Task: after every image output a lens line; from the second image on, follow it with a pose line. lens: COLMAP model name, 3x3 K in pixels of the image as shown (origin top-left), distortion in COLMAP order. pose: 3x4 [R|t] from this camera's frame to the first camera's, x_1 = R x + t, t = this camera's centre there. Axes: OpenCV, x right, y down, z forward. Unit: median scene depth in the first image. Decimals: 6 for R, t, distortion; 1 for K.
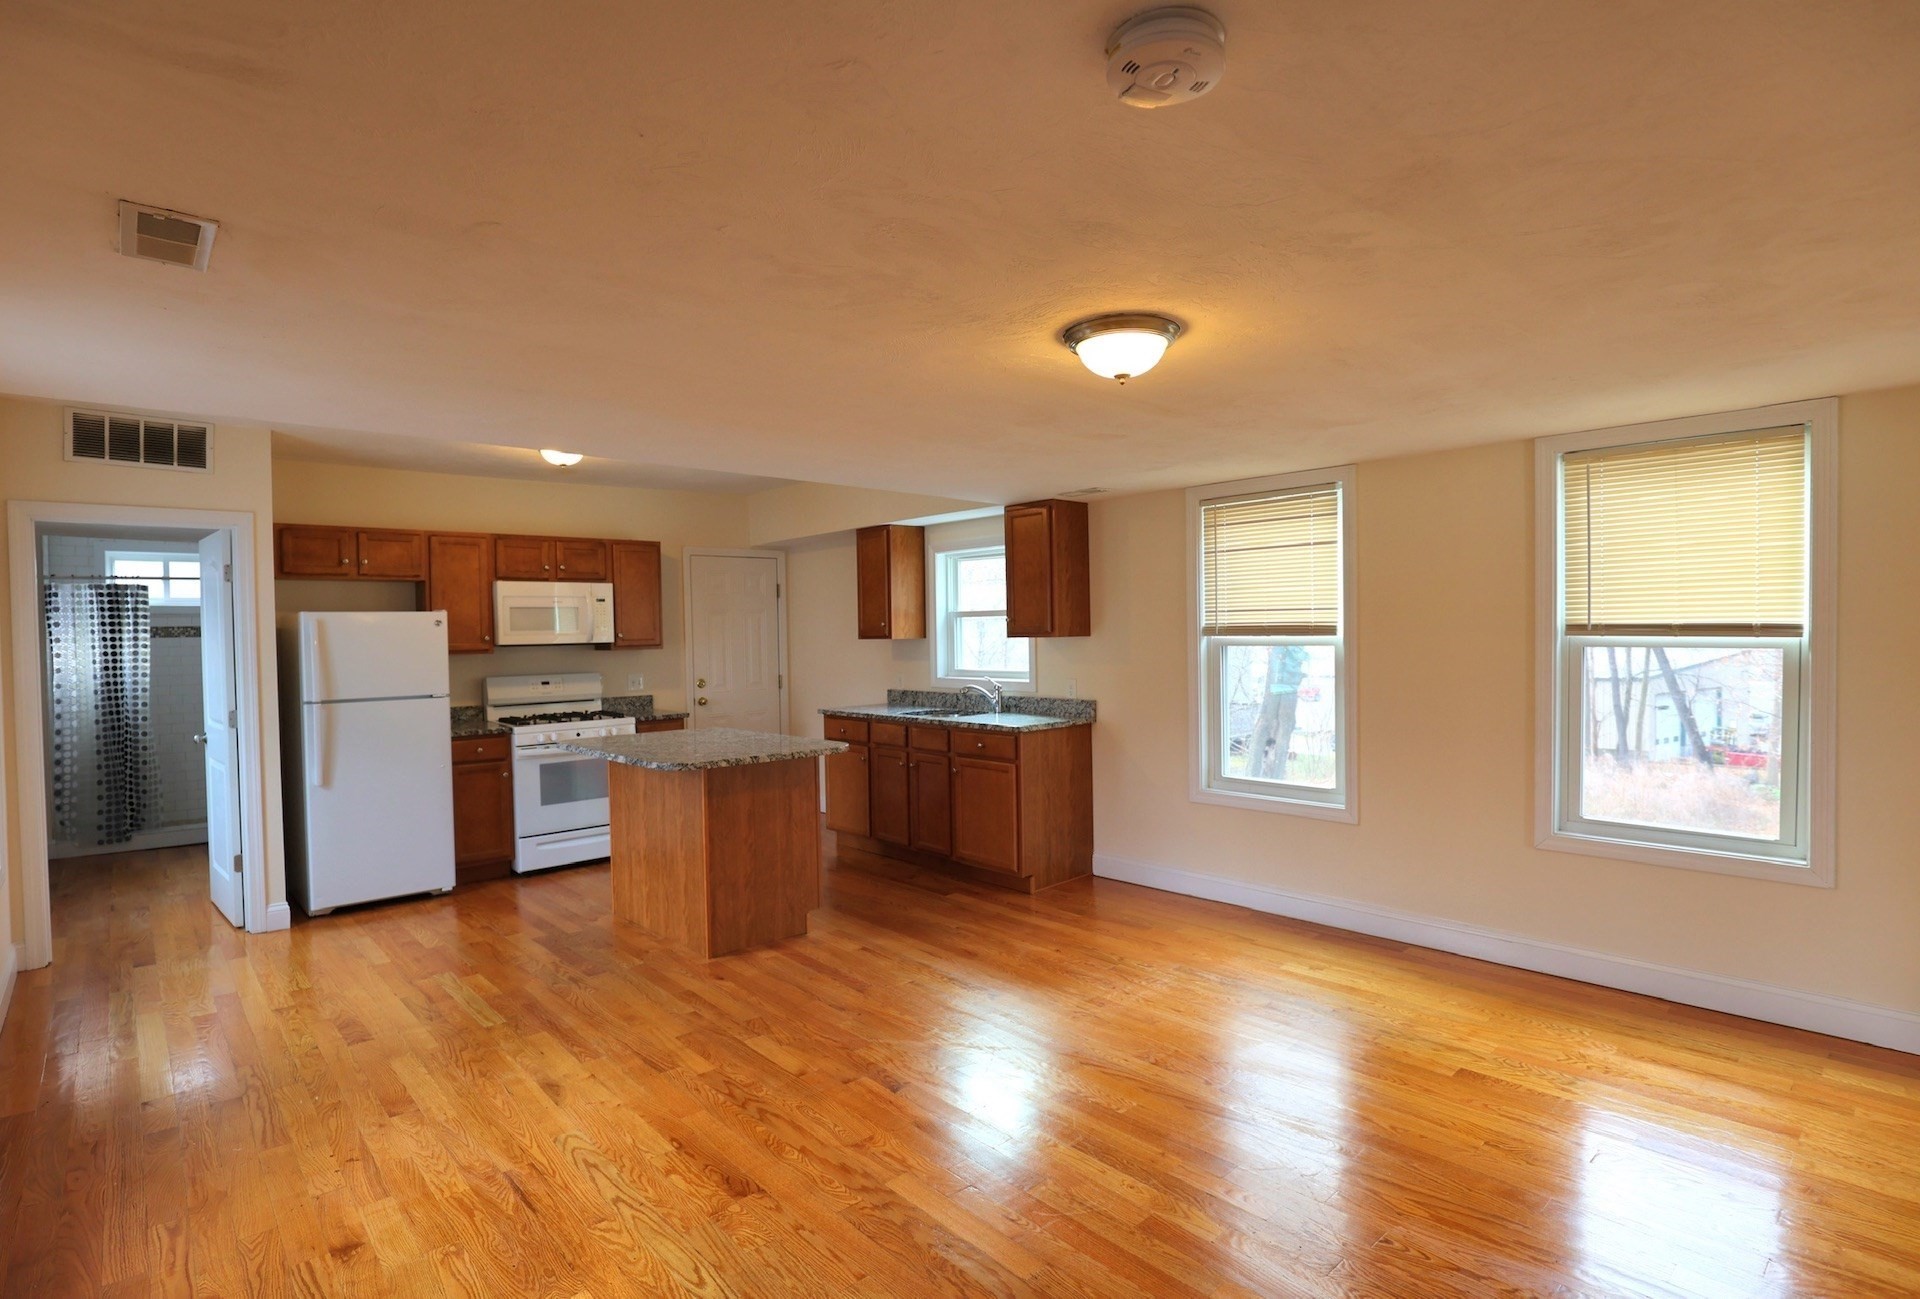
lens RADIAL K [[955.8, 0, 960.0], [0, 955.8, 649.5], [0, 0, 1]] dist [0.000758, 0.000136]
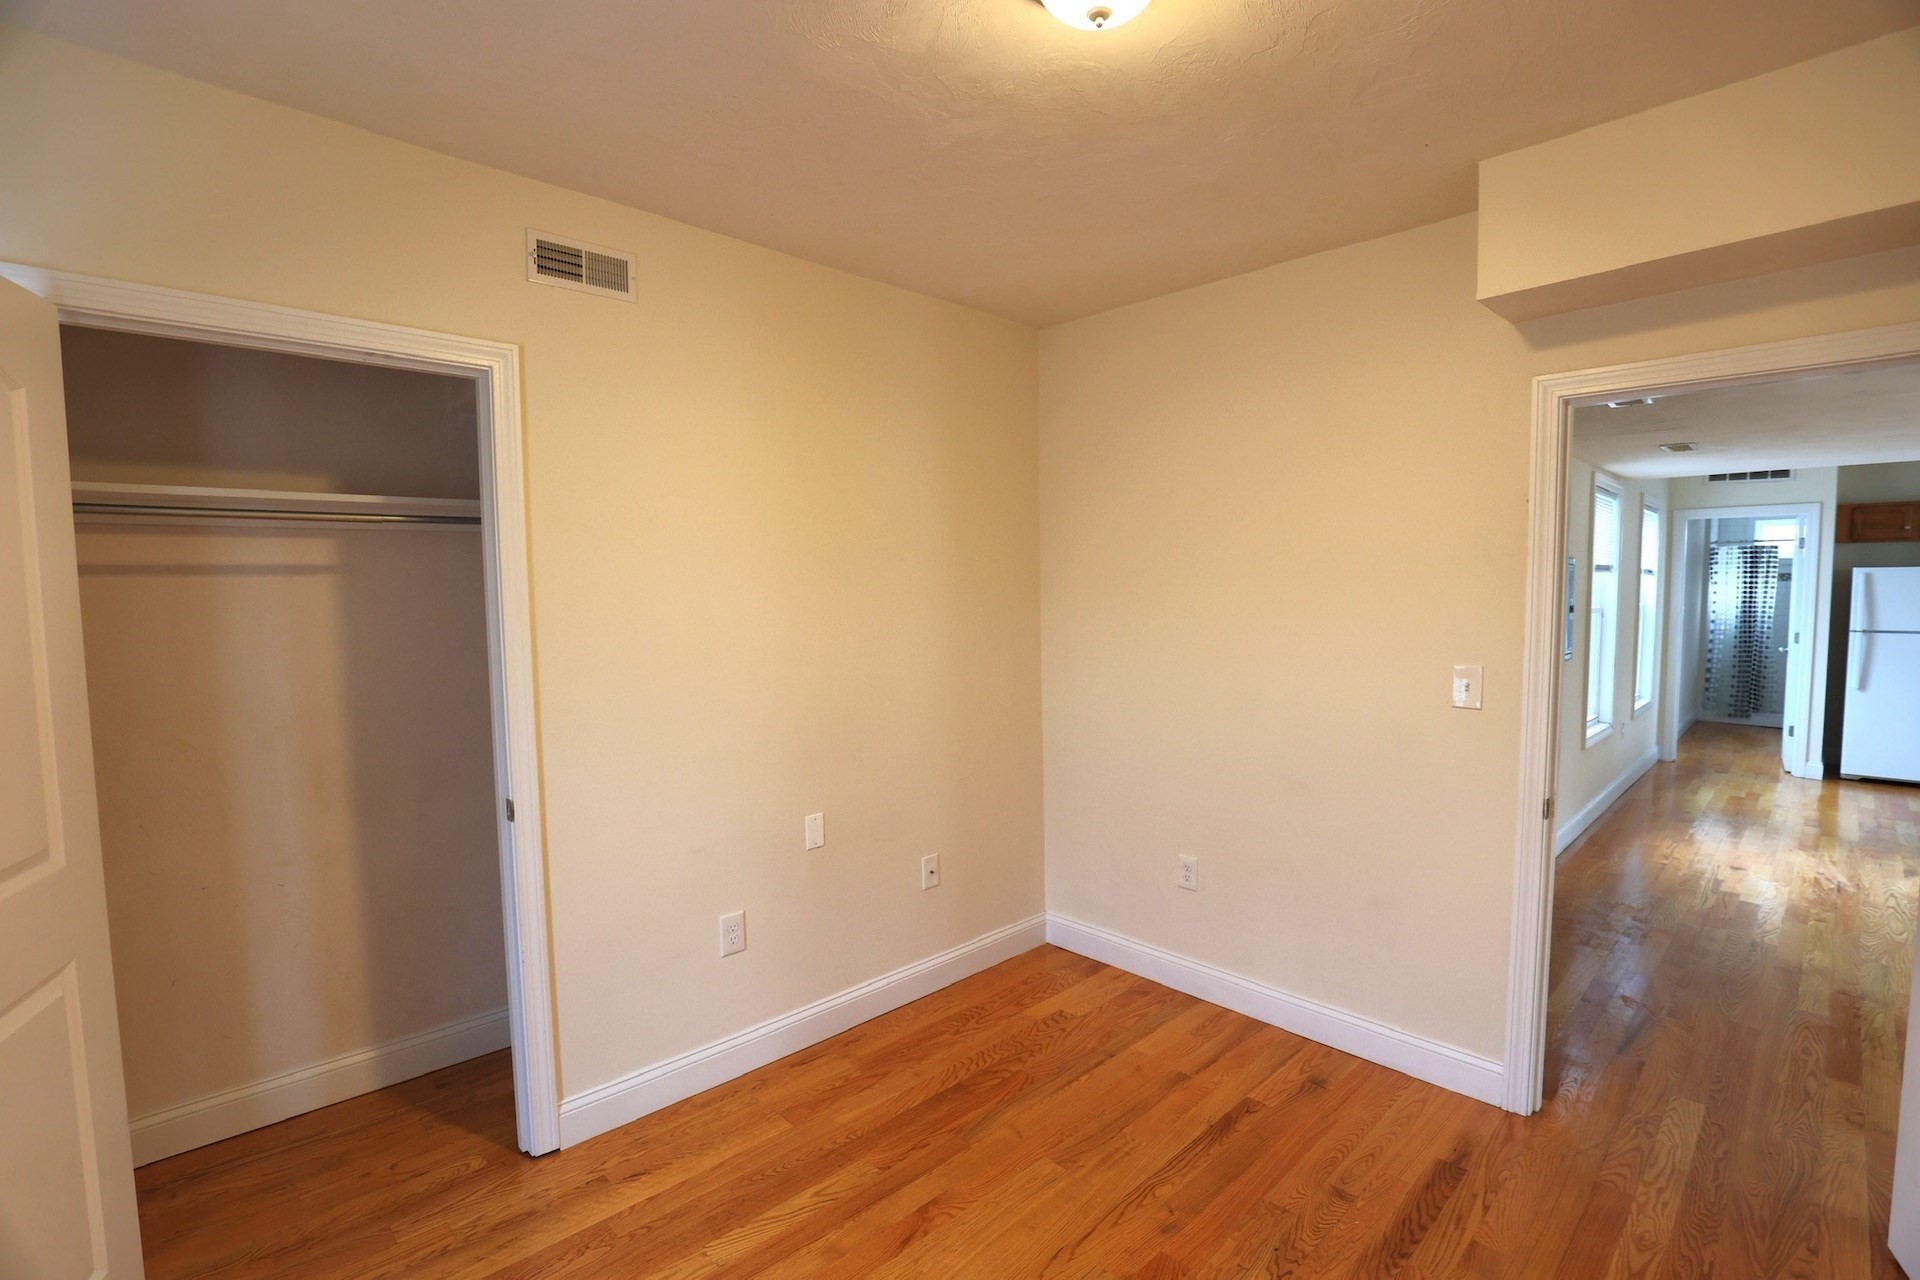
lens RADIAL K [[880.4, 0, 960.0], [0, 880.4, 640.0], [0, 0, 1]] dist [-0.004247, -0.000747]
pose [[0.055753, 0.080706, -0.995177, 0.435805], [-0.016707, 0.996664, 0.079890, -0.010605], [0.998305, 0.012172, 0.056916, -0.324541]]
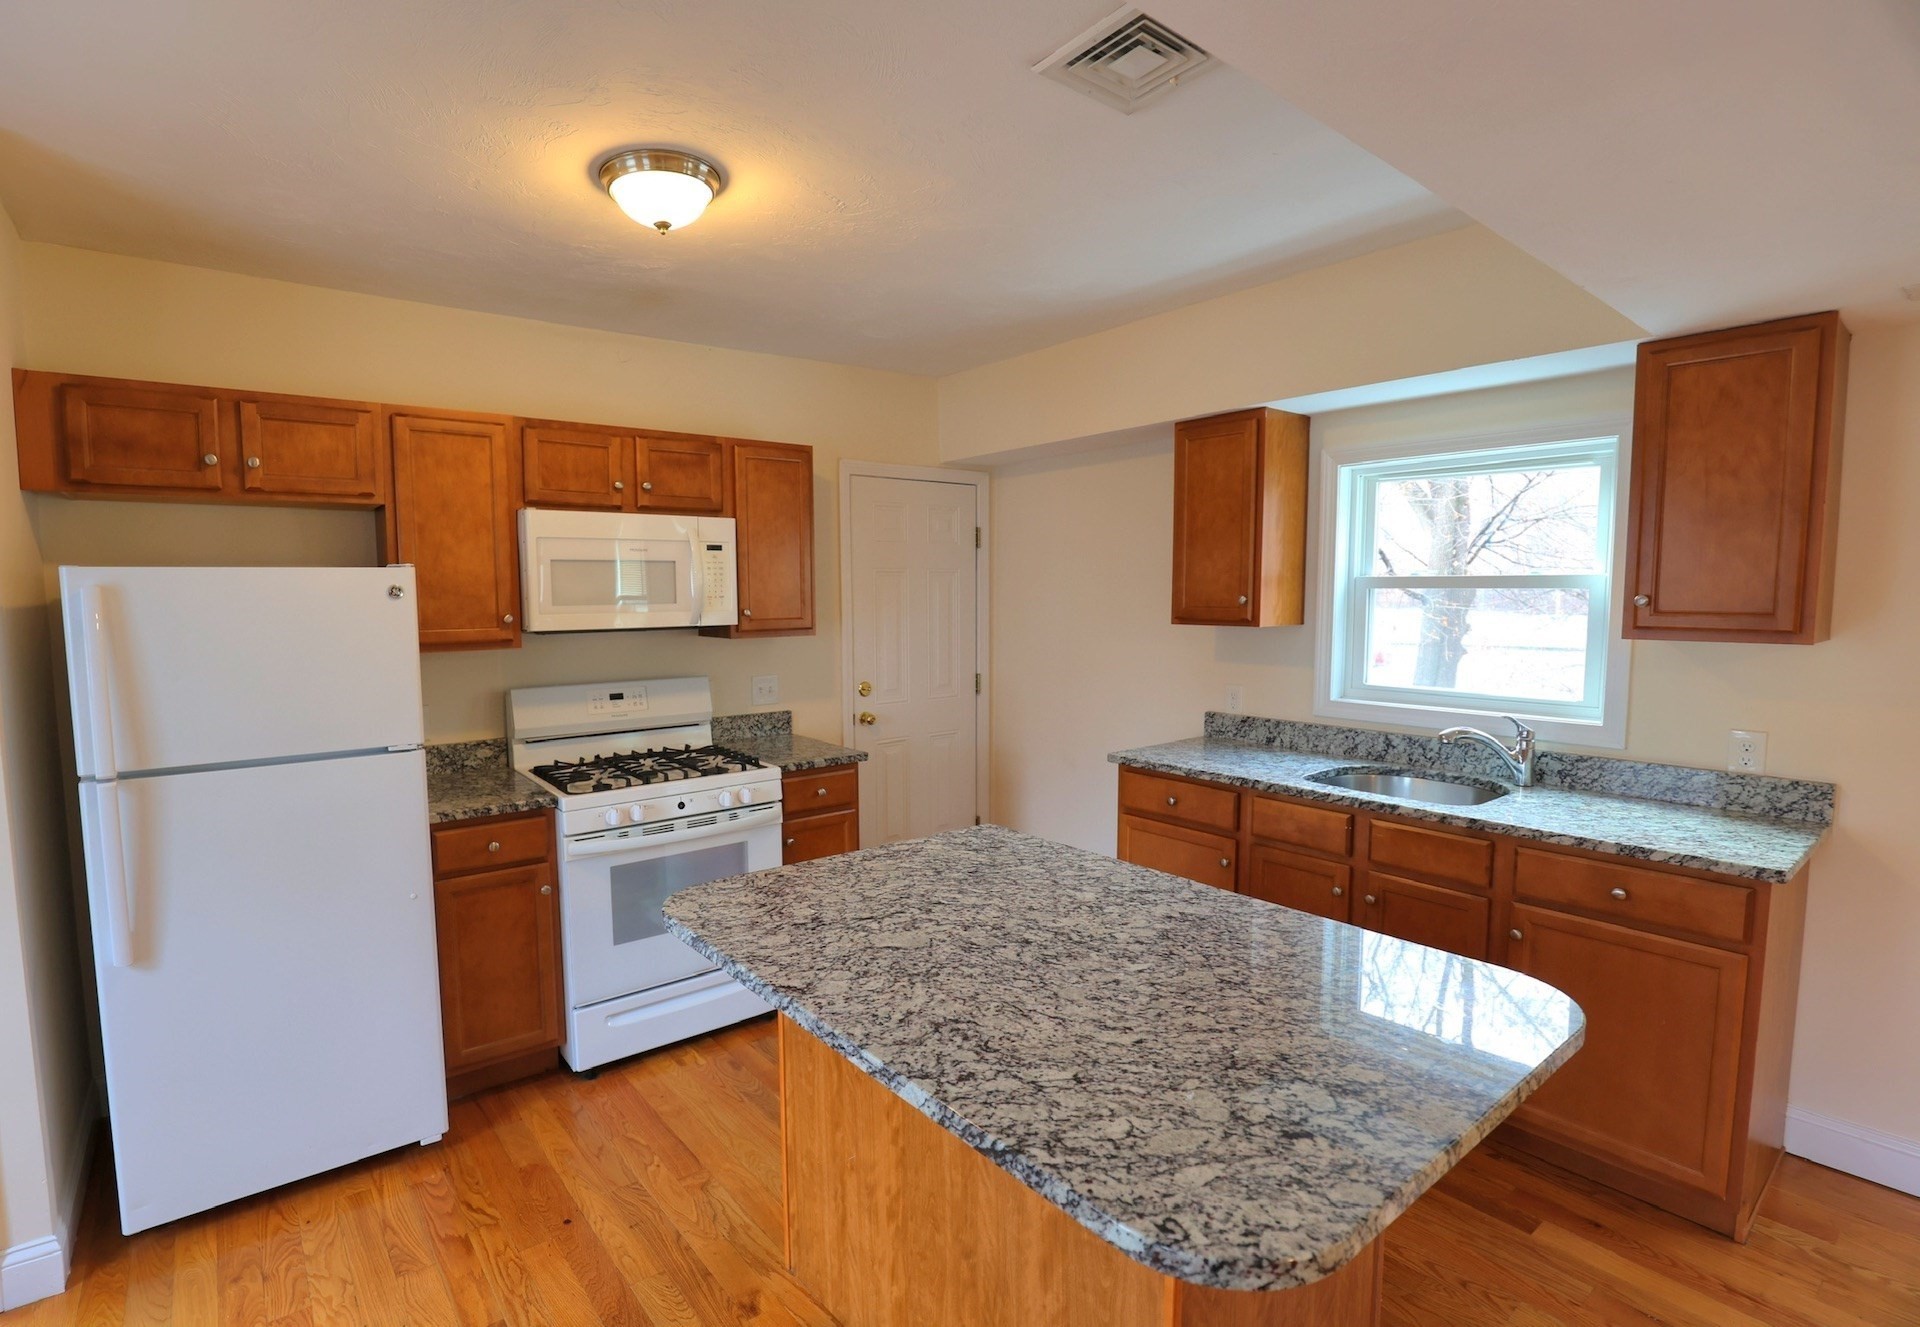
lens RADIAL K [[937.1, 0, 960.0], [0, 937.1, 663.5], [0, 0, 1]] dist [-0.016415, 0.000420]
pose [[0.998994, 0.015639, -0.042032, -0.217225], [-0.013047, 0.998037, 0.061250, -0.020893], [0.042908, -0.060640, 0.997237, 0.480021]]
